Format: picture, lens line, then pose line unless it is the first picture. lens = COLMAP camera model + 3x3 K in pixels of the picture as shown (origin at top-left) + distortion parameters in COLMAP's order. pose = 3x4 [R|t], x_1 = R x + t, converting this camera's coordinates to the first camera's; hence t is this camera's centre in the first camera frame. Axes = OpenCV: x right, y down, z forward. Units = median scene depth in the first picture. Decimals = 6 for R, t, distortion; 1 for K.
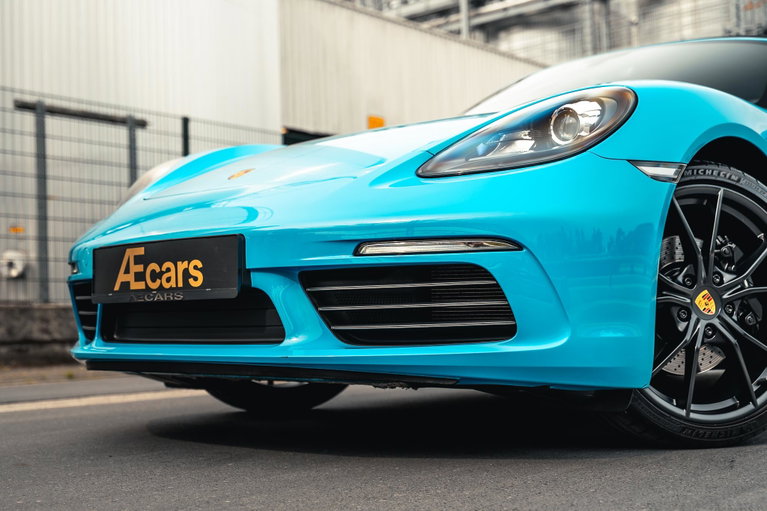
lens RADIAL K [[1122.4, 0, 383.1], [0, 1122.4, 251.4], [0, 0, 1]] dist [-0.019223, 0.000000]
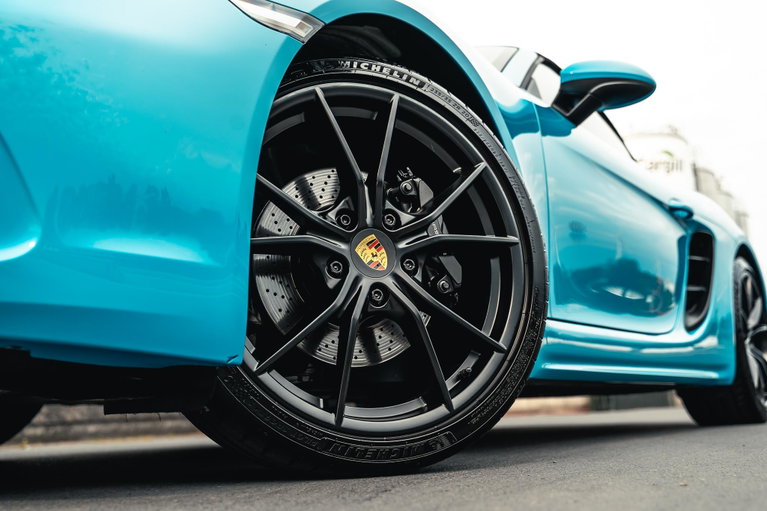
lens RADIAL K [[811.9, 0, 380.9], [0, 811.9, 254.1], [0, 0, 1]] dist [-0.092880, 0.000000]
pose [[0.992746, 0.005259, 0.120116, 0.235674], [0.012789, 0.988757, -0.148987, 0.118580], [-0.119549, 0.149442, 0.981517, 0.528353]]
